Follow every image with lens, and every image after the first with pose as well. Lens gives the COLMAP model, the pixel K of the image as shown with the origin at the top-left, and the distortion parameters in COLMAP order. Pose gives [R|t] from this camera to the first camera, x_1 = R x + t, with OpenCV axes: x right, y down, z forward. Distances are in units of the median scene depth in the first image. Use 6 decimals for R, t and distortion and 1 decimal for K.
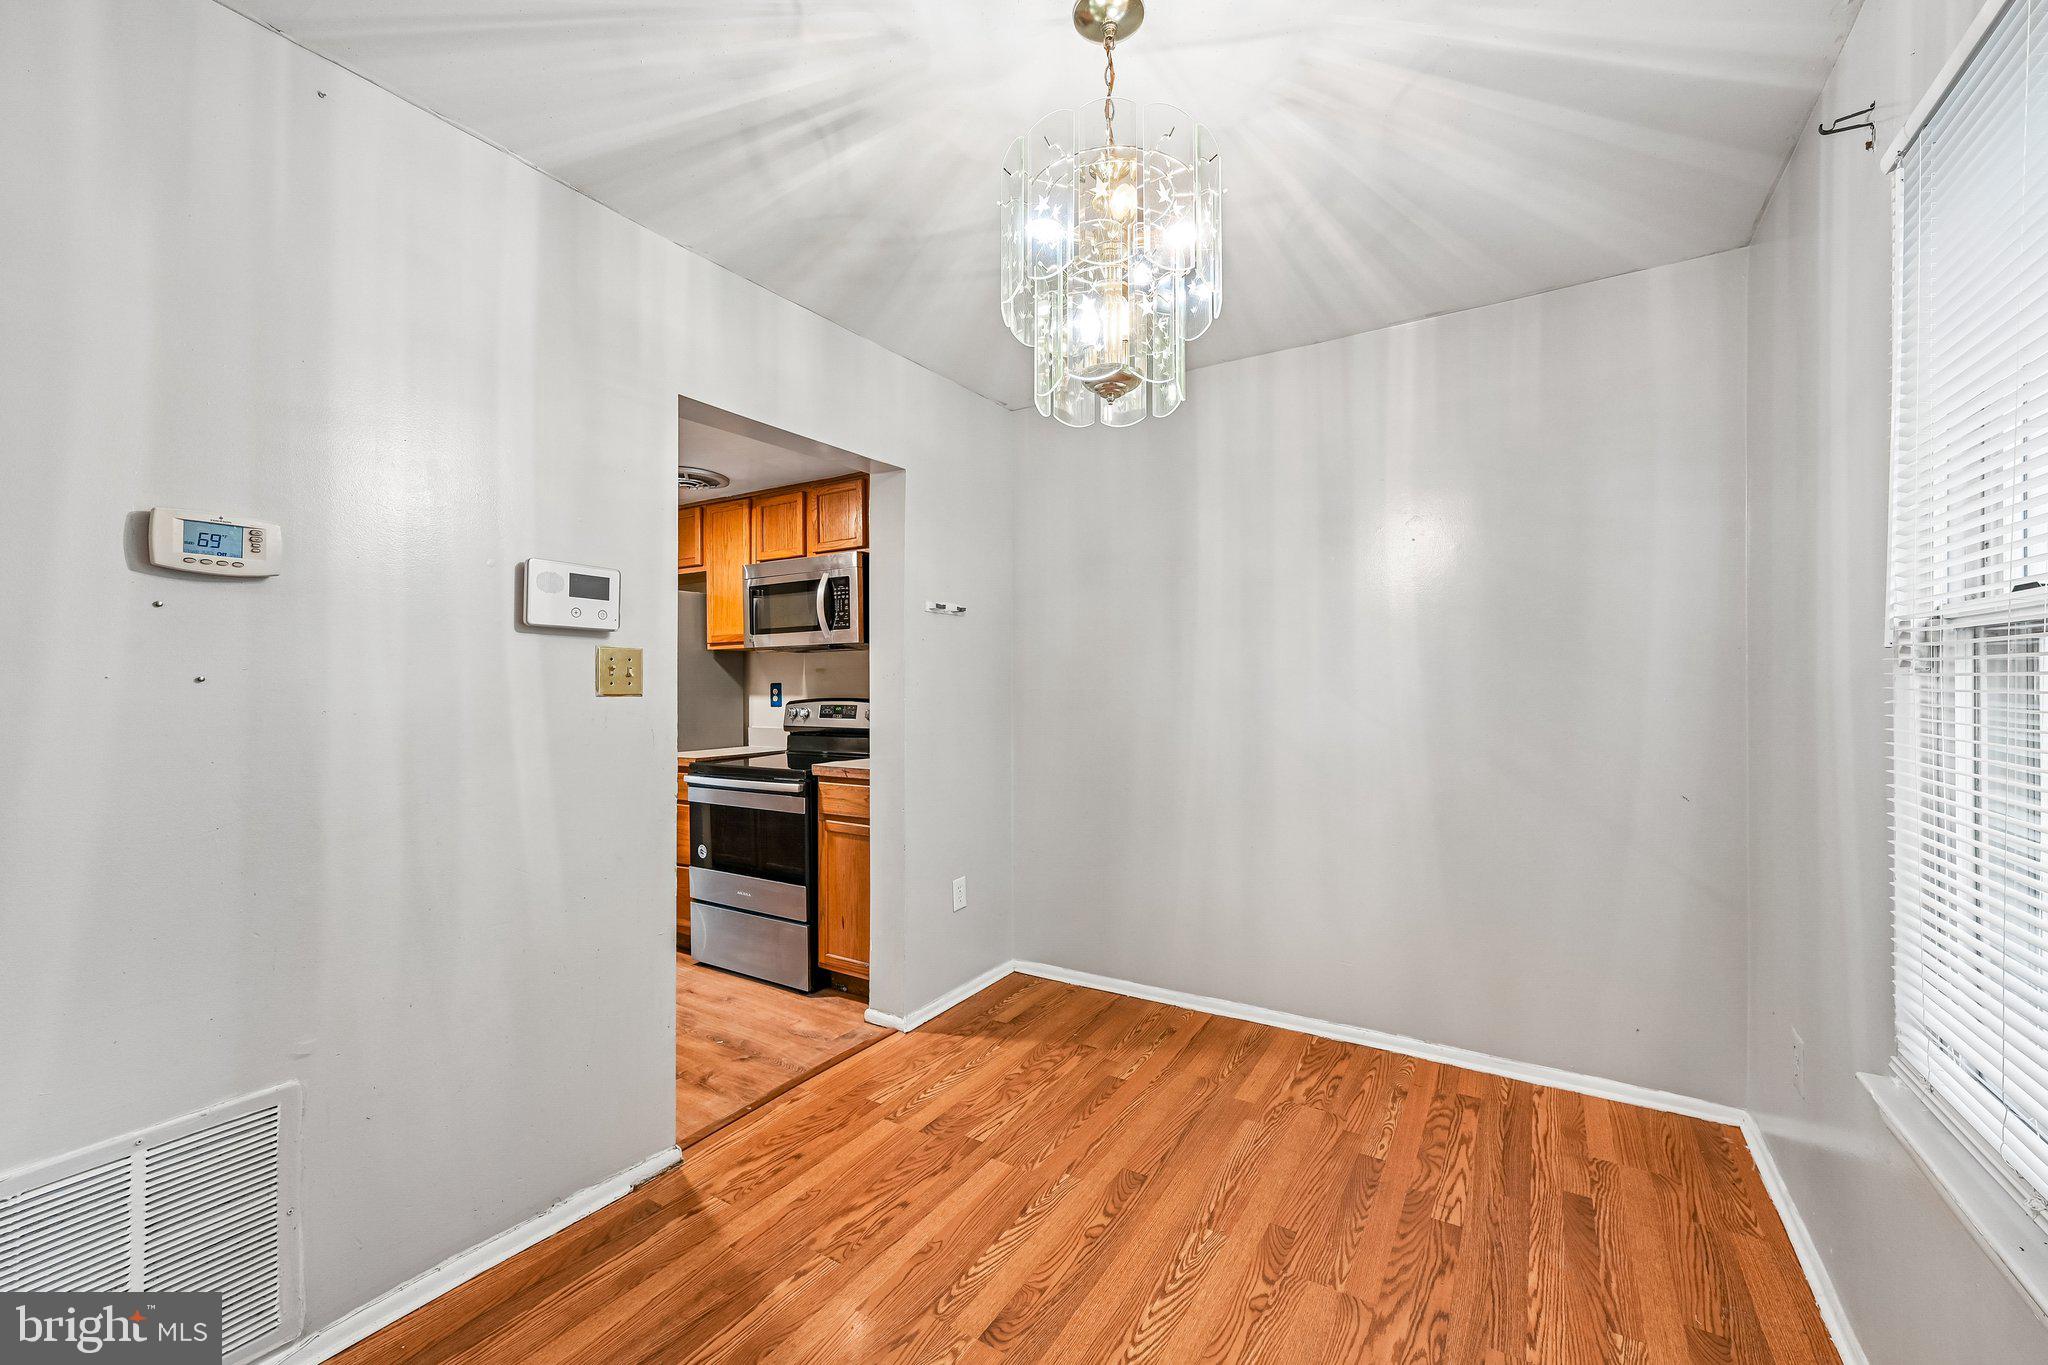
lens RADIAL K [[813.1, 0, 1041.2], [0, 813.1, 683.2], [0, 0, 1]] dist [0.002553, 0.000720]
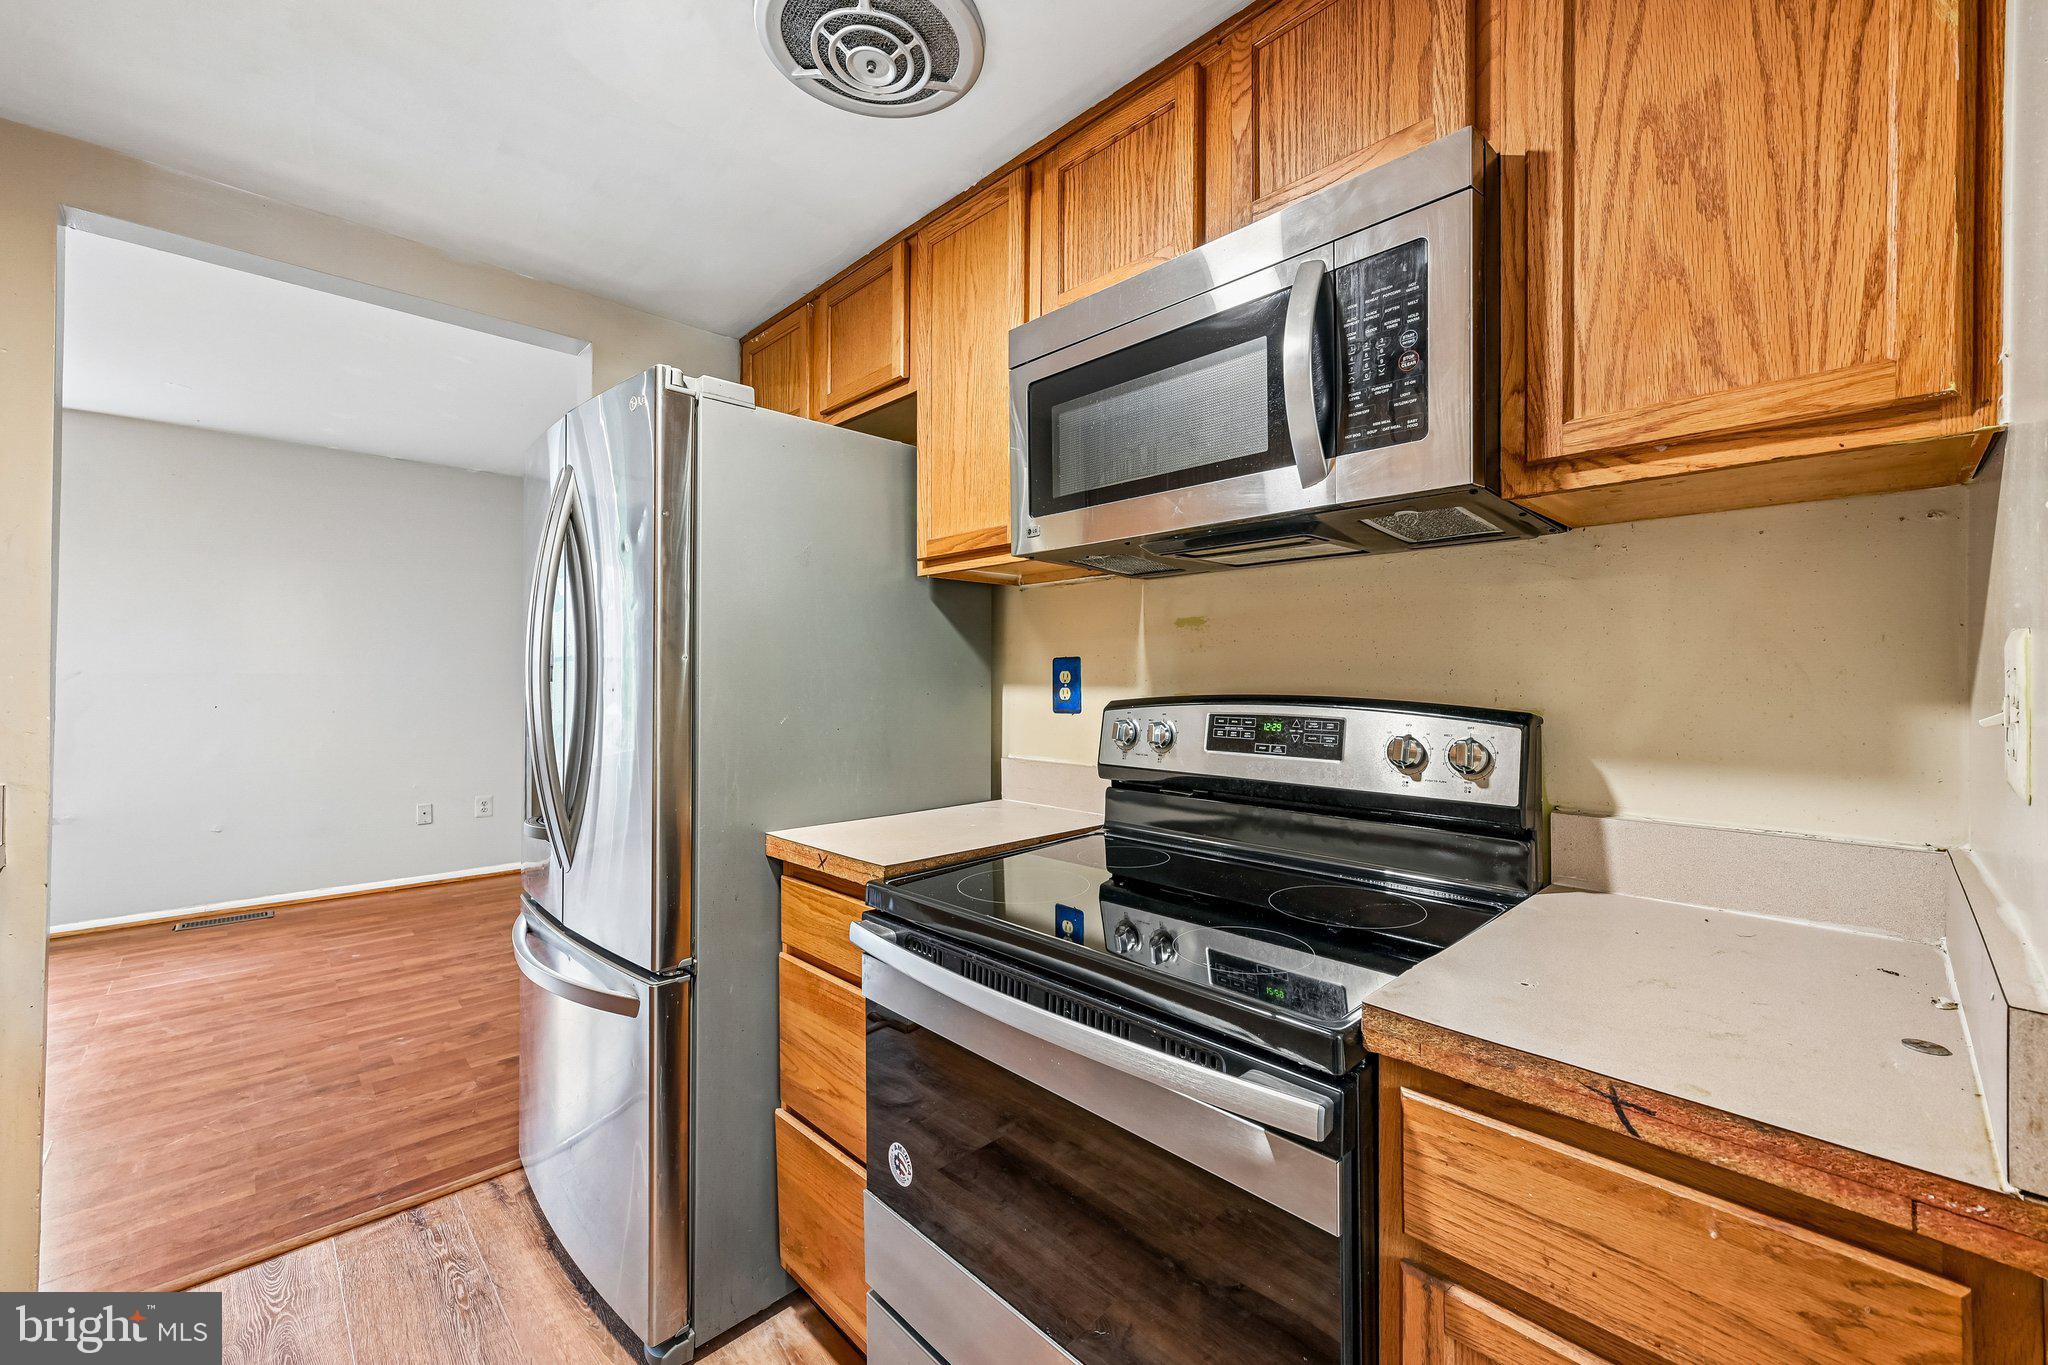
lens RADIAL K [[813.1, 0, 1025.8], [0, 813.1, 676.4], [0, 0, 1]] dist [0.002553, 0.000720]
pose [[0.968975, 0.009728, -0.246965, -0.312735], [-0.009970, 0.999950, 0.000268, 0.012957], [0.246956, 0.002203, 0.969024, 0.753607]]
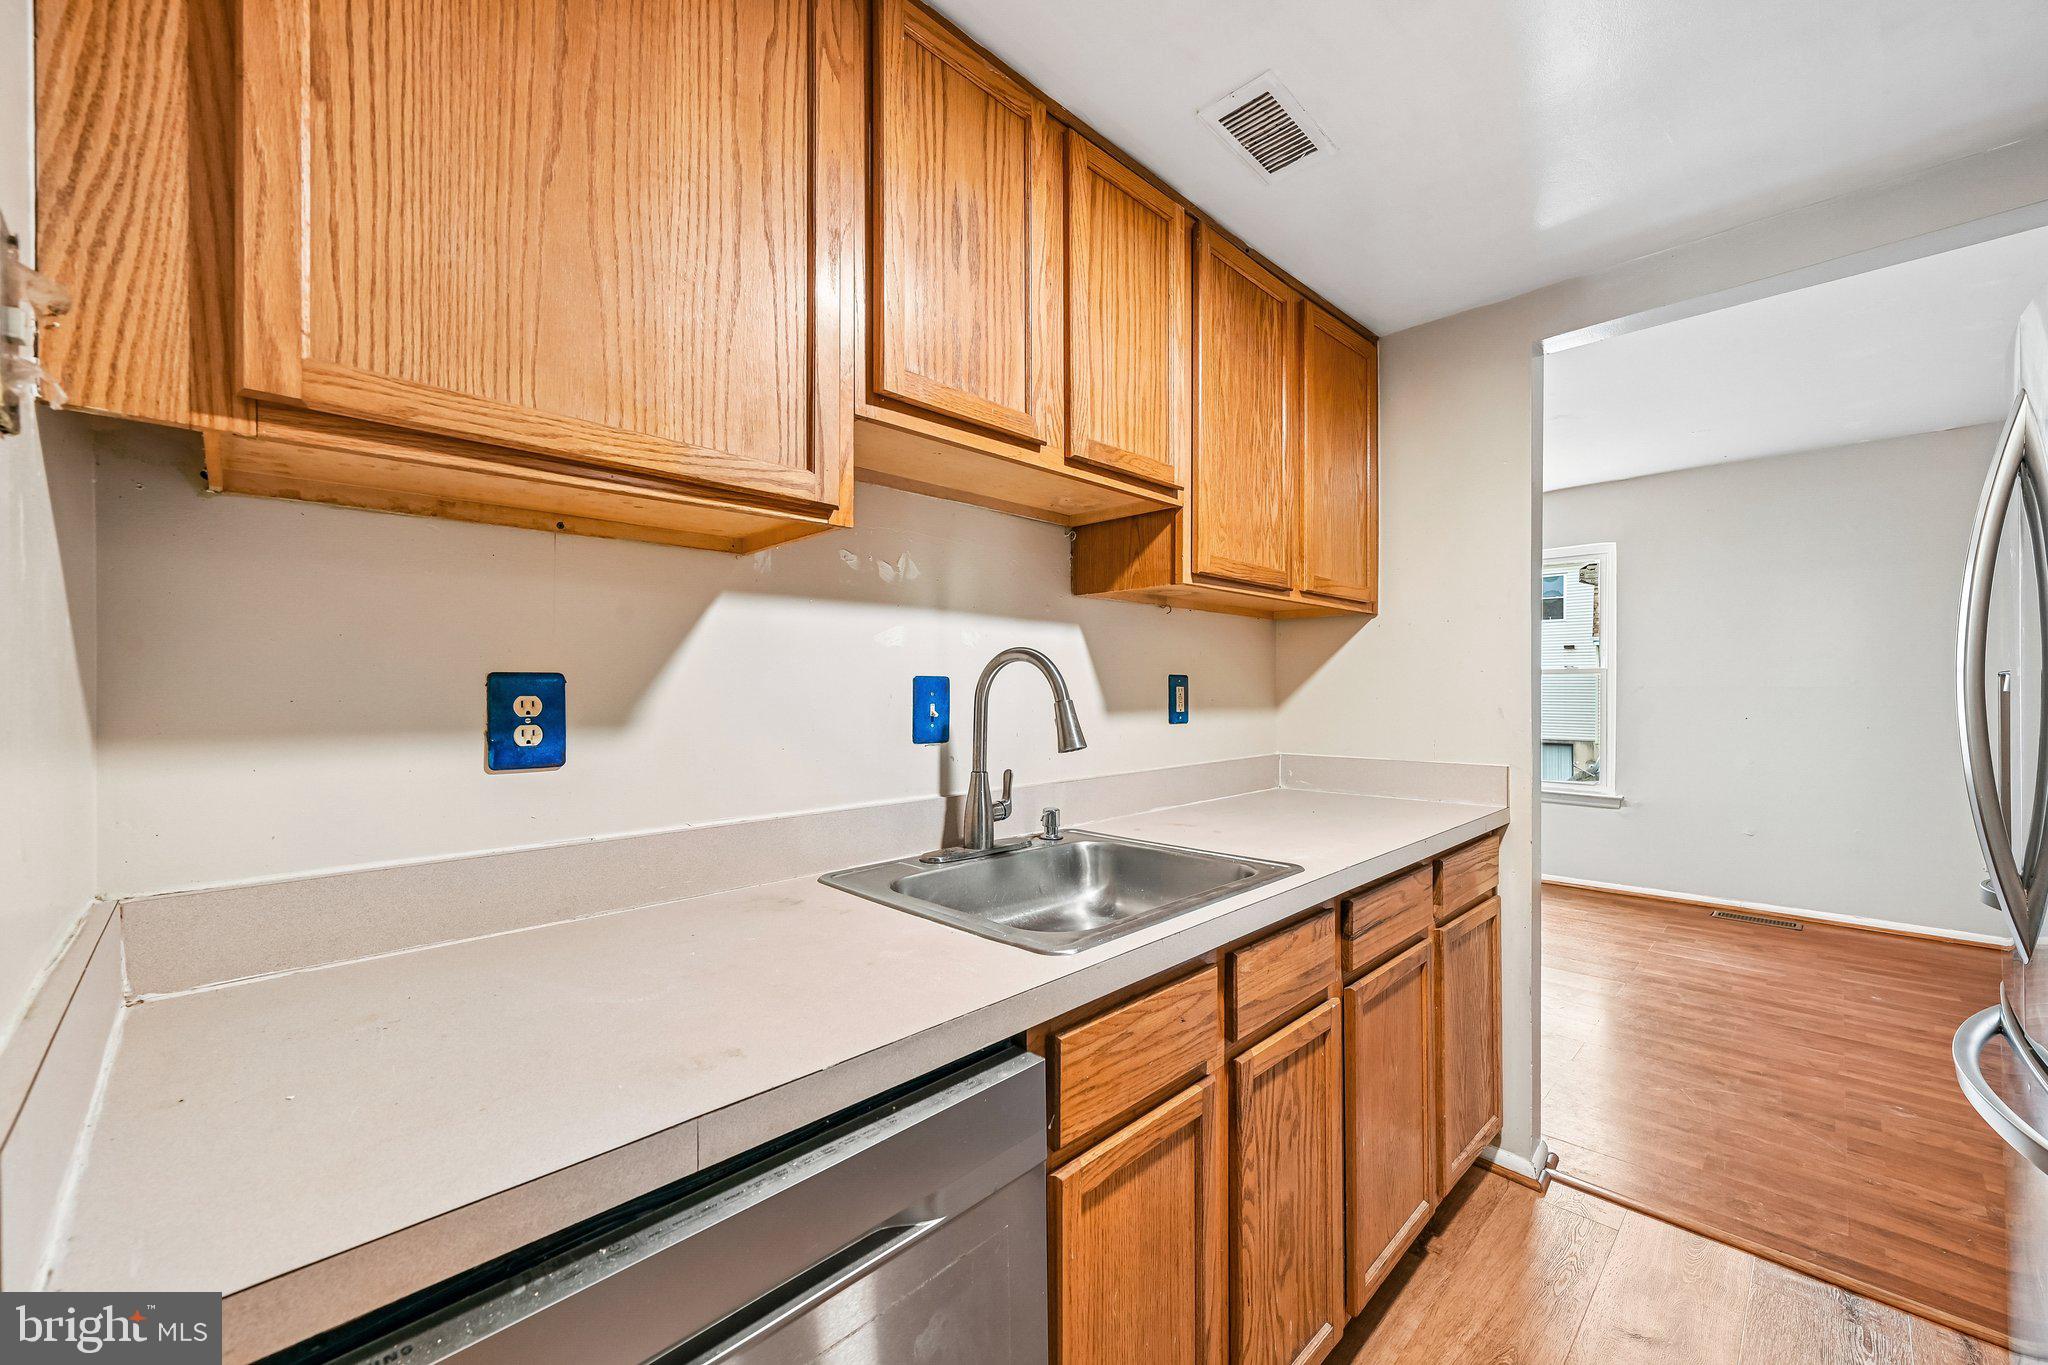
lens RADIAL K [[813.1, 0, 1035.1], [0, 813.1, 684.5], [0, 0, 1]] dist [0.002553, 0.000720]
pose [[-0.225854, 0.002230, -0.974159, 0.076562], [0.005617, 0.999984, 0.000987, 0.004587], [0.974145, -0.005249, -0.225862, 1.322803]]
